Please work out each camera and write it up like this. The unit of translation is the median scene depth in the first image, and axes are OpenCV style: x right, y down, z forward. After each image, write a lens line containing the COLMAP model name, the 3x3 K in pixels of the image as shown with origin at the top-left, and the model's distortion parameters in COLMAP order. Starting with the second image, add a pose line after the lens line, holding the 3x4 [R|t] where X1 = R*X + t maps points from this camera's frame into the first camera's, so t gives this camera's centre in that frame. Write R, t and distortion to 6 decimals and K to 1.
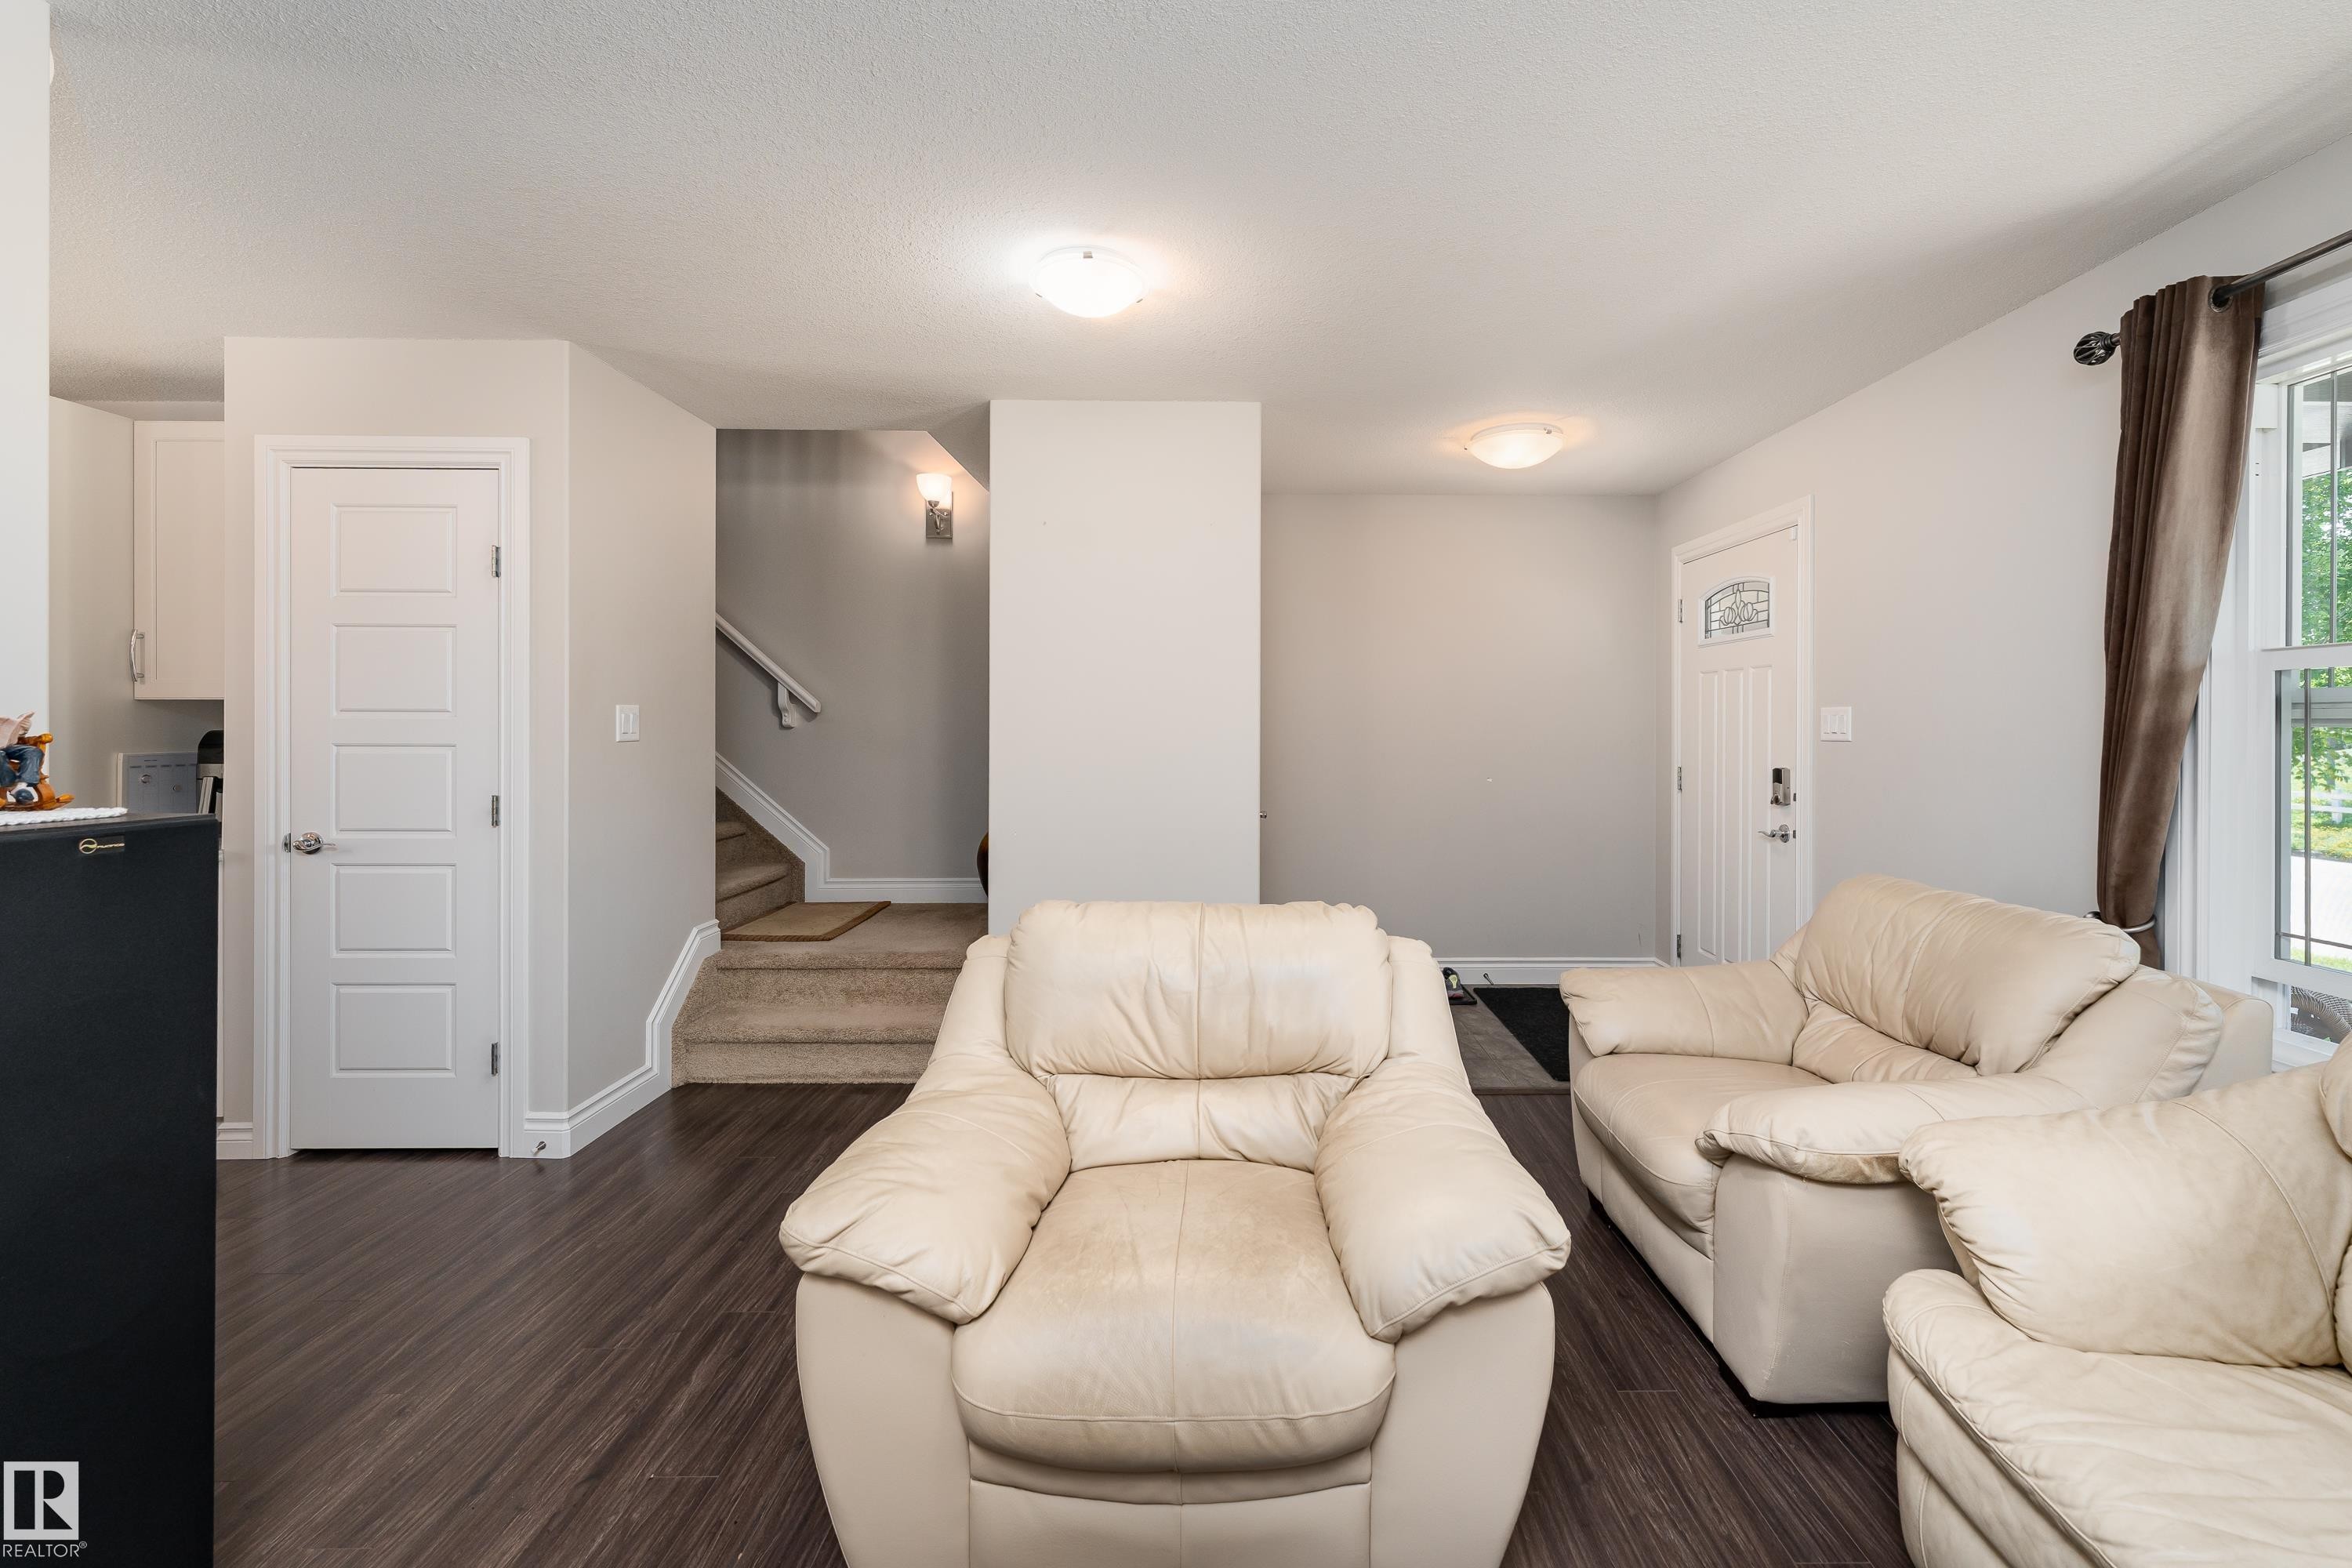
lens RADIAL K [[993.8, 0, 1212.1], [0, 993.8, 731.2], [0, 0, 1]] dist [0.011821, 0.000290]
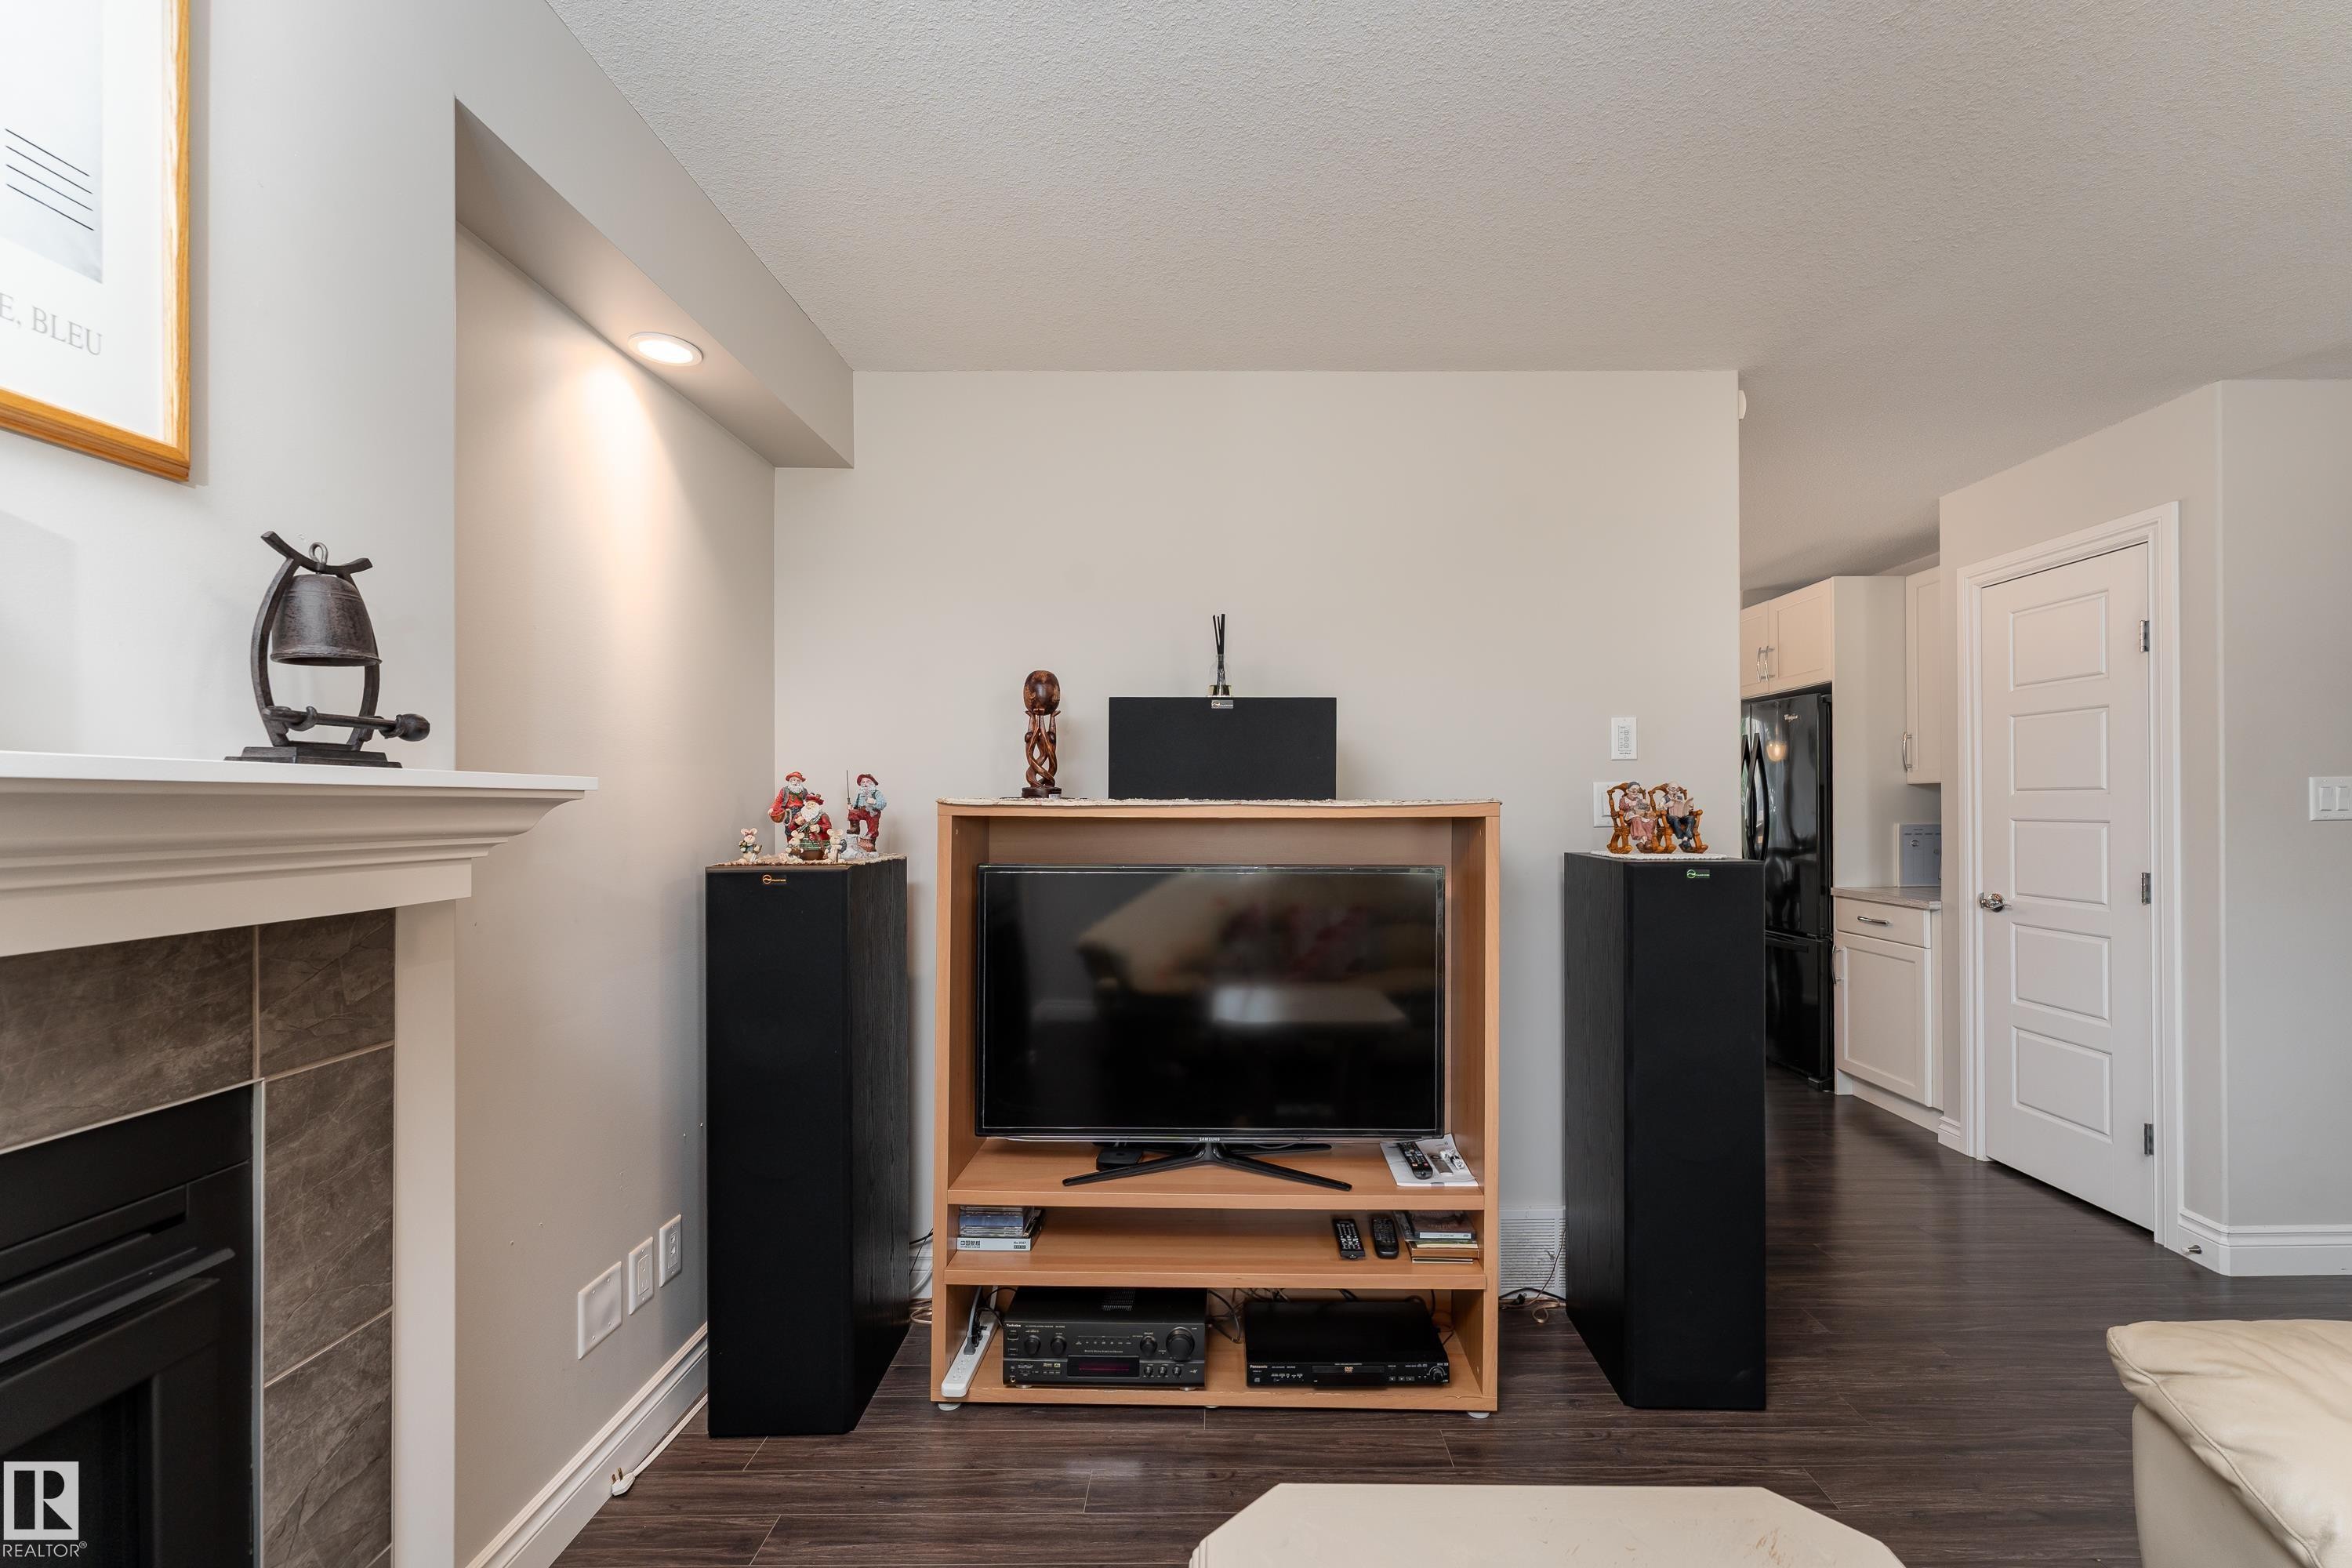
lens RADIAL K [[953.0, 0, 1187.8], [0, 953.0, 801.2], [0, 0, 1]] dist [-0.002243, -0.000184]
pose [[-0.024842, -0.007818, -0.999661, 0.246373], [-0.000054, 0.999969, -0.007819, 0.001088], [0.999691, -0.000141, -0.024841, 0.076883]]
